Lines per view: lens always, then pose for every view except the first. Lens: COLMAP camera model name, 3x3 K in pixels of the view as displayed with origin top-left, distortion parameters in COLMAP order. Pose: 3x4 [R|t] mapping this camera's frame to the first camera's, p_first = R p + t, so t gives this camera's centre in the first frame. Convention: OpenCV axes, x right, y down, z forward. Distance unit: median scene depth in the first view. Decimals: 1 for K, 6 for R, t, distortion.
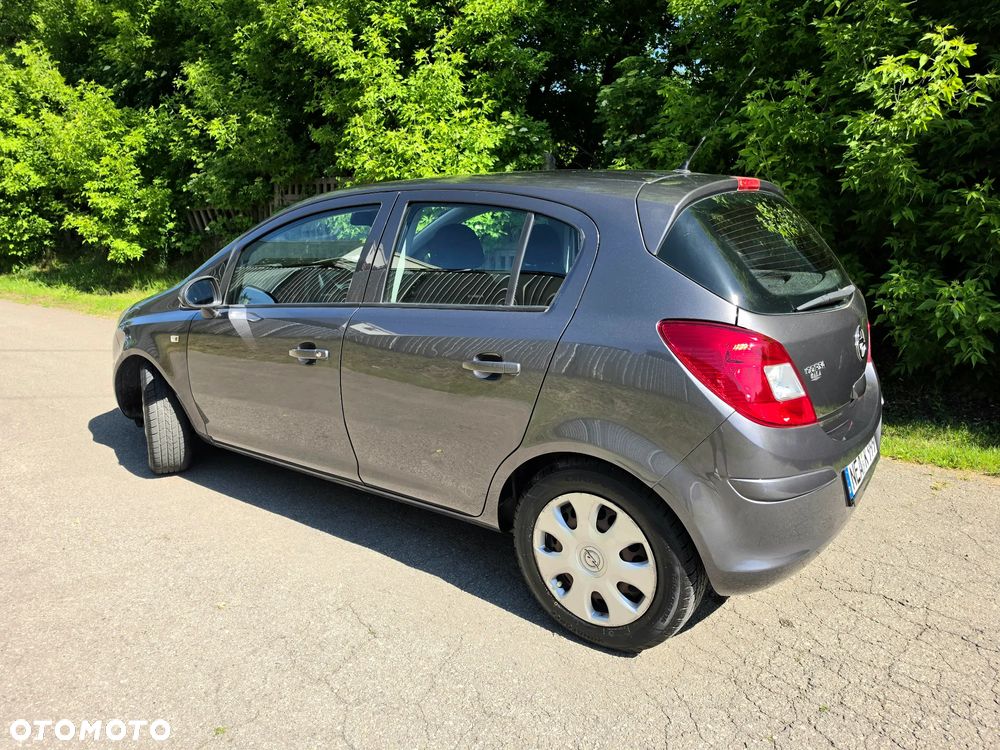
lens RADIAL K [[705.3, 0, 502.3], [0, 705.3, 371.6], [0, 0, 1]] dist [0.070420, -0.093331]
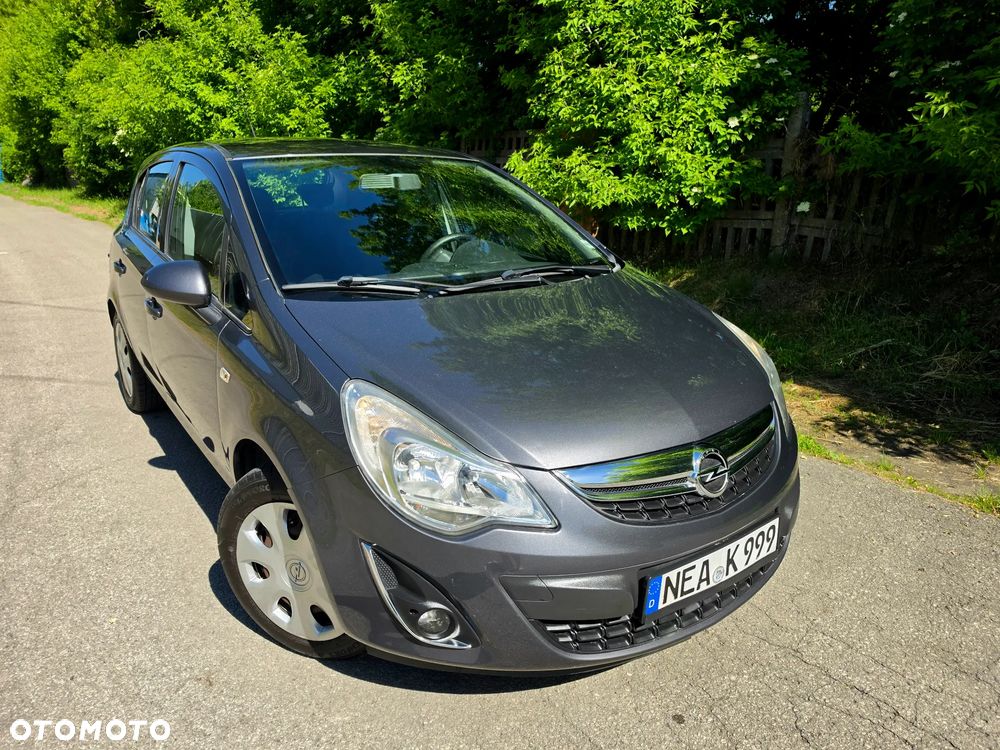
lens RADIAL K [[704.0, 0, 500.0], [0, 704.0, 375.0], [0, 0, 1]] dist [0.065110, -0.073140]
pose [[0.962963, 0.082421, -0.256726, -0.026331], [-0.066061, 0.995234, 0.071728, -0.045619], [0.261414, -0.052112, 0.963819, 0.182990]]
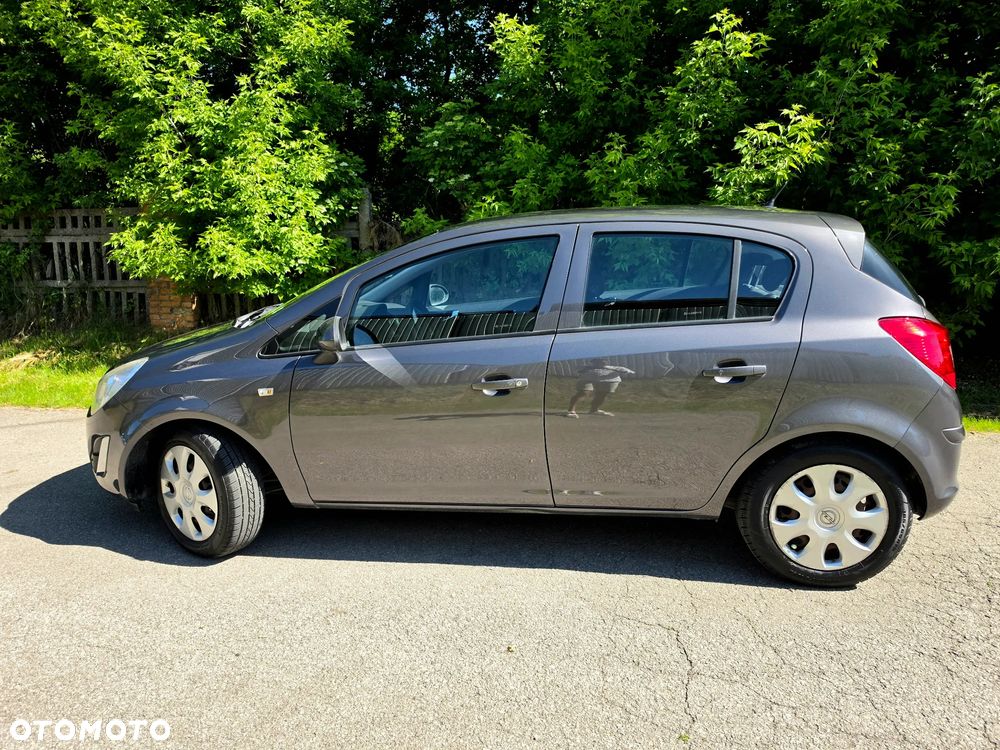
lens RADIAL K [[705.3, 0, 502.3], [0, 705.3, 371.6], [0, 0, 1]] dist [0.070420, -0.093331]
pose [[0.876013, -0.094410, 0.472956, -0.276586], [0.117366, 0.992903, -0.019186, -0.008881], [-0.467789, 0.072316, 0.880877, 0.045719]]
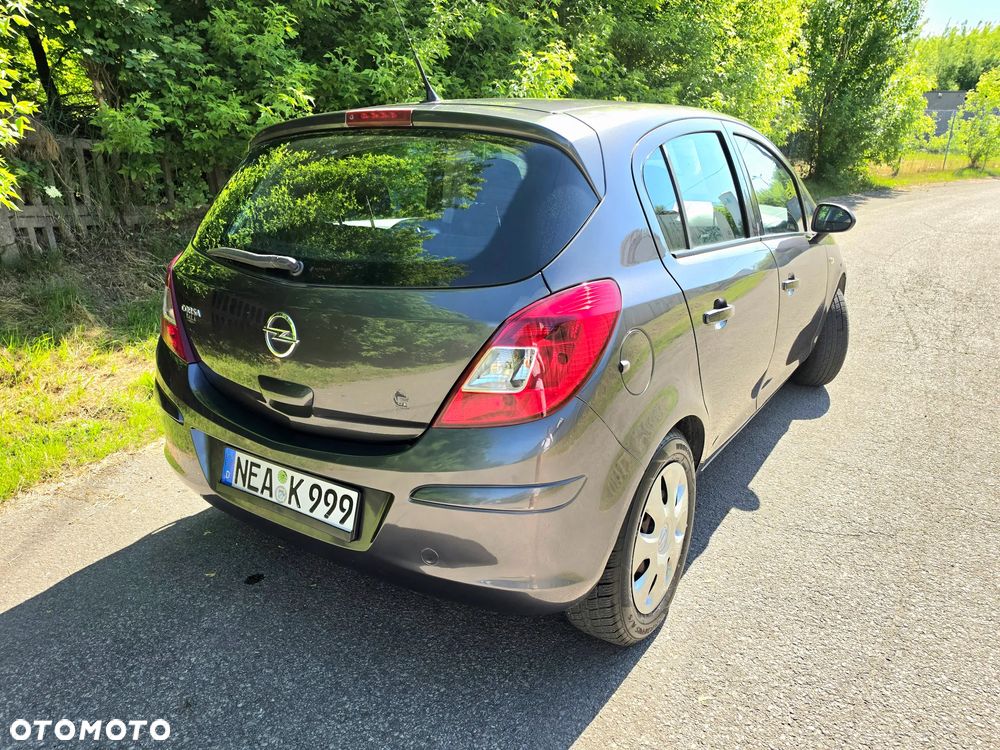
lens RADIAL K [[711.7, 0, 518.8], [0, 711.7, 369.1], [0, 0, 1]] dist [0.010367, -0.005061]
pose [[-0.129238, -0.300327, 0.945040, -0.663020], [0.233108, 0.917124, 0.323334, -0.156700], [-0.963825, 0.262083, -0.048519, 0.678314]]
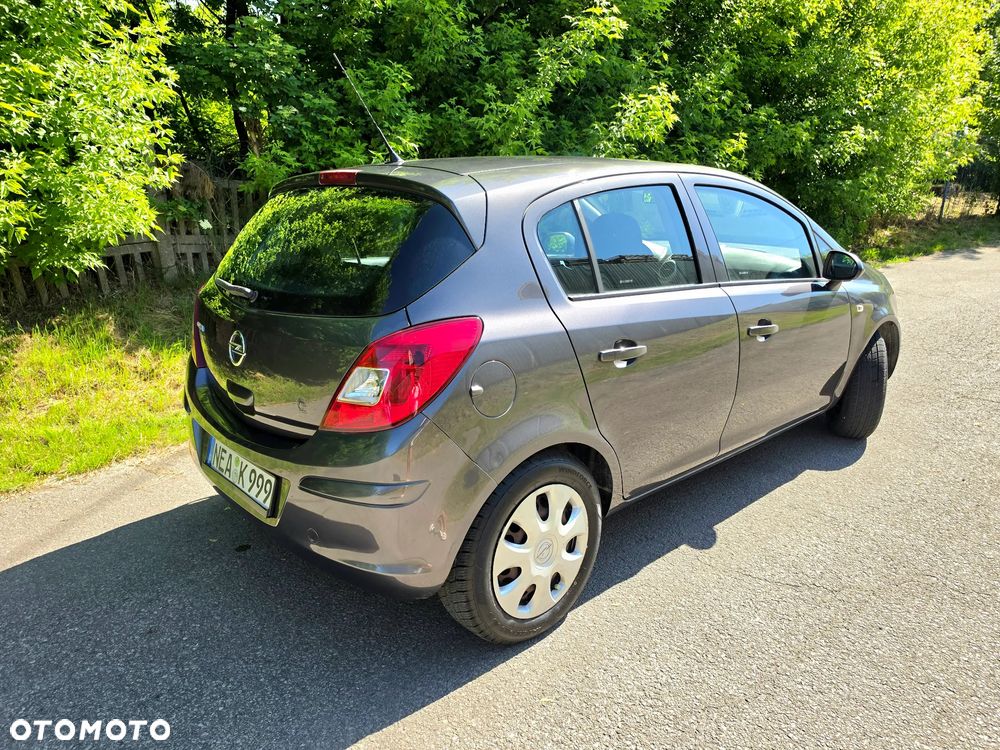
lens RADIAL K [[705.3, 0, 502.3], [0, 705.3, 371.6], [0, 0, 1]] dist [0.070420, -0.093331]
pose [[0.133879, -0.264664, 0.955002, -0.699959], [0.236834, 0.944298, 0.228496, -0.141442], [-0.962282, 0.195587, 0.189103, 0.575818]]
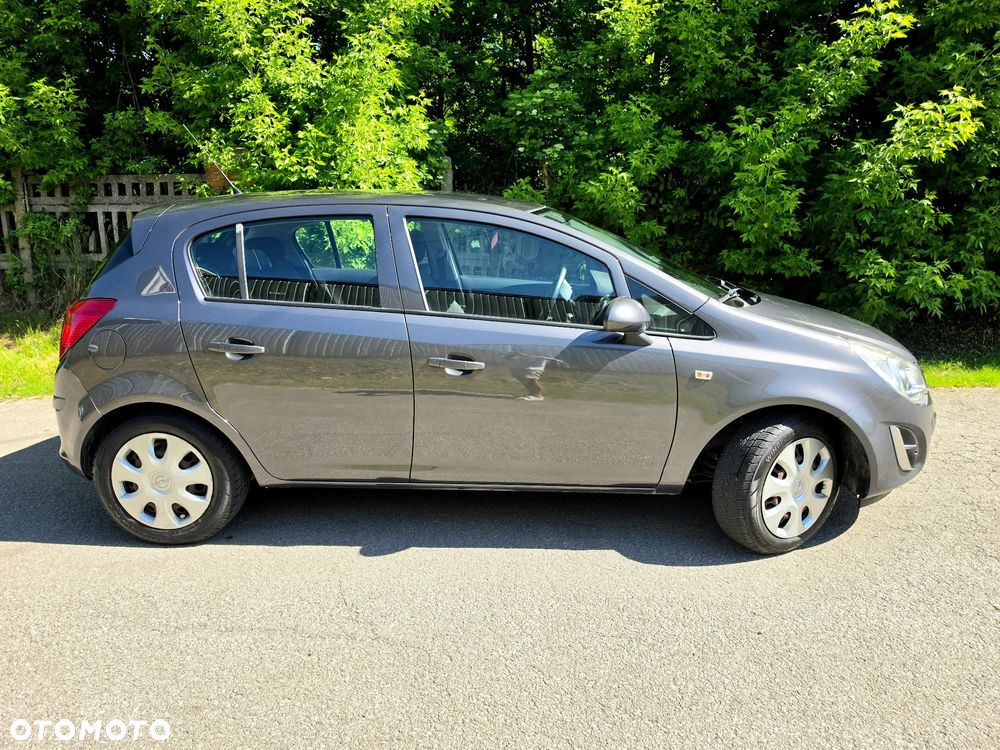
lens RADIAL K [[705.3, 0, 502.3], [0, 705.3, 371.6], [0, 0, 1]] dist [0.070420, -0.093331]
pose [[0.795609, -0.139886, 0.589440, -0.511340], [0.141491, 0.988974, 0.043723, -0.051104], [-0.589056, 0.048613, 0.806628, 0.194114]]
